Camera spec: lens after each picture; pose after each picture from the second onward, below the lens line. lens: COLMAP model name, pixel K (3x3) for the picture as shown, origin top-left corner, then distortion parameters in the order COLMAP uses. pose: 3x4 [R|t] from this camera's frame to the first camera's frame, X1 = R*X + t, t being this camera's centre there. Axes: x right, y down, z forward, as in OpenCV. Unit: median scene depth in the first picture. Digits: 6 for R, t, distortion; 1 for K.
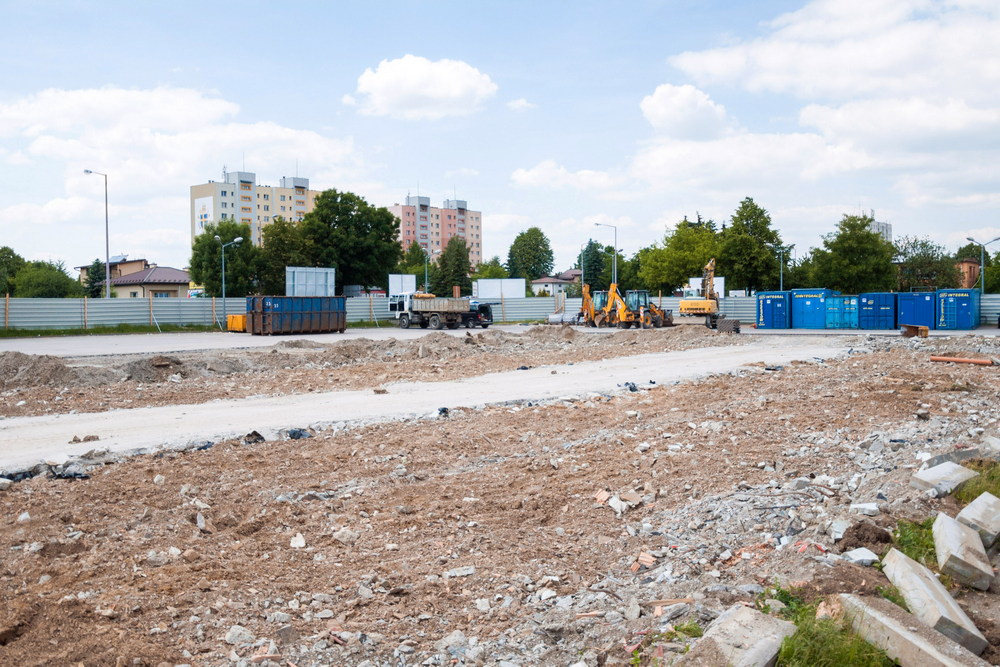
lens RADIAL K [[982.3, 0, 500.0], [0, 982.3, 333.5], [0, 0, 1]] dist [-0.126865, -0.006799]
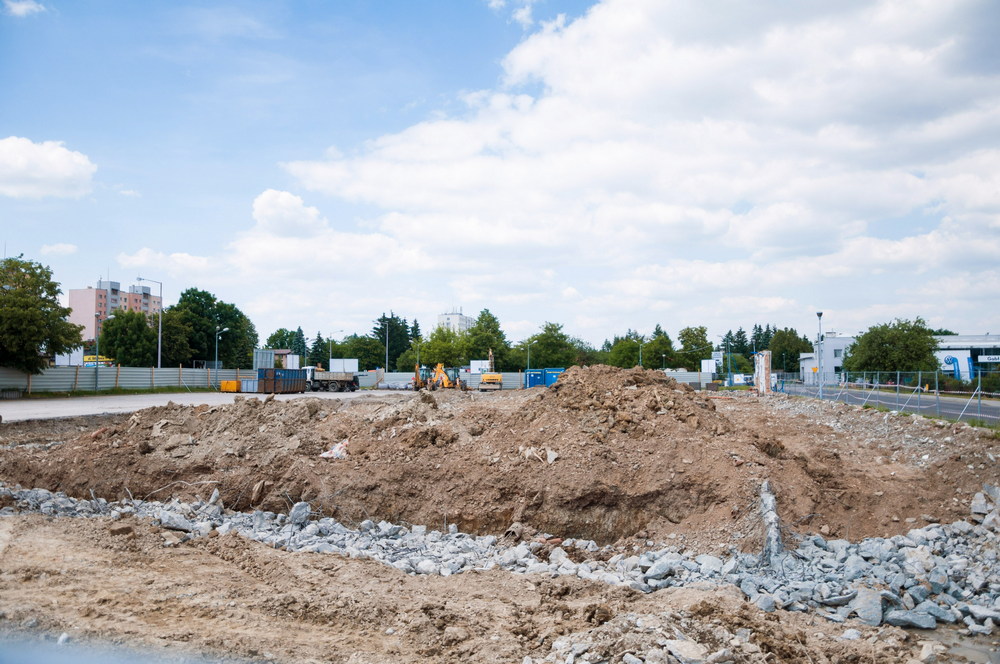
lens RADIAL K [[982.3, 0, 500.0], [0, 982.3, 332.0], [0, 0, 1]] dist [-0.126865, -0.006799]
pose [[0.875935, 0.030738, 0.481449, -0.467870], [0.009119, 0.996735, -0.080228, 0.022128], [-0.482343, 0.074665, 0.872795, -0.367020]]
